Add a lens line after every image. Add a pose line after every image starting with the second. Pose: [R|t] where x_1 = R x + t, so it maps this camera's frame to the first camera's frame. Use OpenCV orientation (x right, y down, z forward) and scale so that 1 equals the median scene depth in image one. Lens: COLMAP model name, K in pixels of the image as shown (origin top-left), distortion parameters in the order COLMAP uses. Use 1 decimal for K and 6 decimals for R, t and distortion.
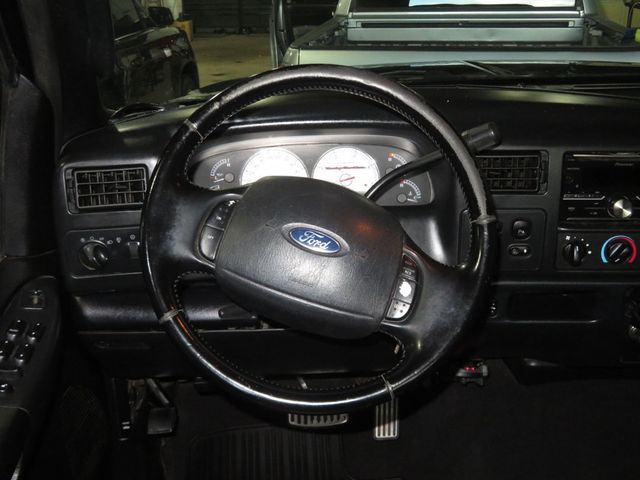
lens RADIAL K [[705.6, 0, 305.4], [0, 705.6, 219.3], [0, 0, 1]] dist [0.007082, 0.004930]
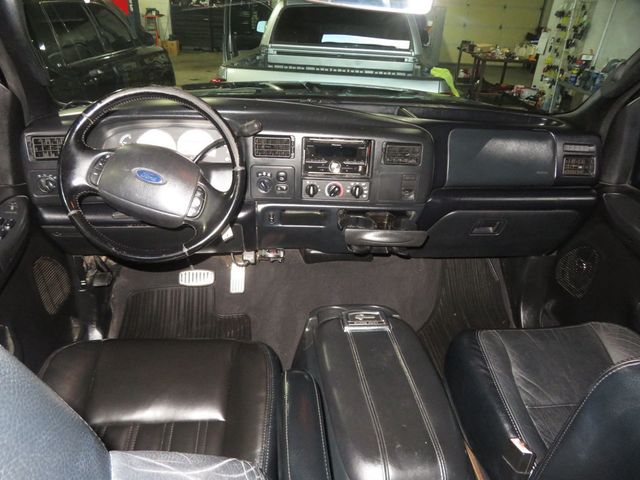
lens RADIAL K [[462.9, 0, 322.7], [0, 462.9, 238.6], [0, 0, 1]] dist [0.001406, 0.003046]
pose [[0.993072, 0.012336, 0.116856, 0.262411], [-0.026391, 0.992482, 0.119509, 0.026152], [-0.114503, -0.121765, 0.985932, -0.272728]]
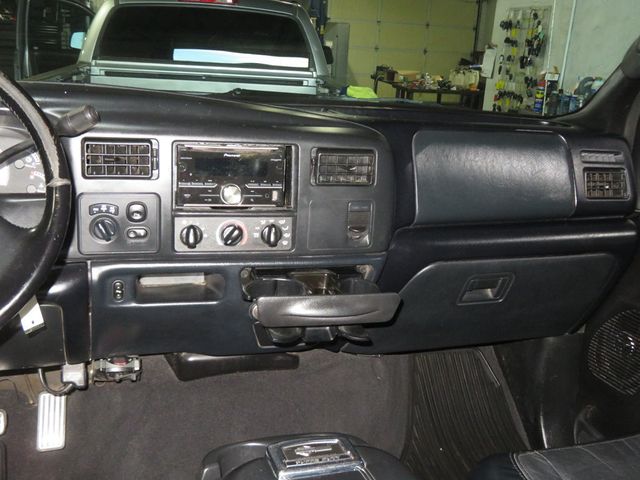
lens RADIAL K [[713.2, 0, 328.9], [0, 713.2, 231.2], [0, 0, 1]] dist [-0.021234, -0.008802]
pose [[0.947882, -0.009099, 0.318493, 0.230725], [0.034668, 0.996603, -0.074704, 0.128574], [-0.316731, 0.081852, 0.944977, -0.103502]]
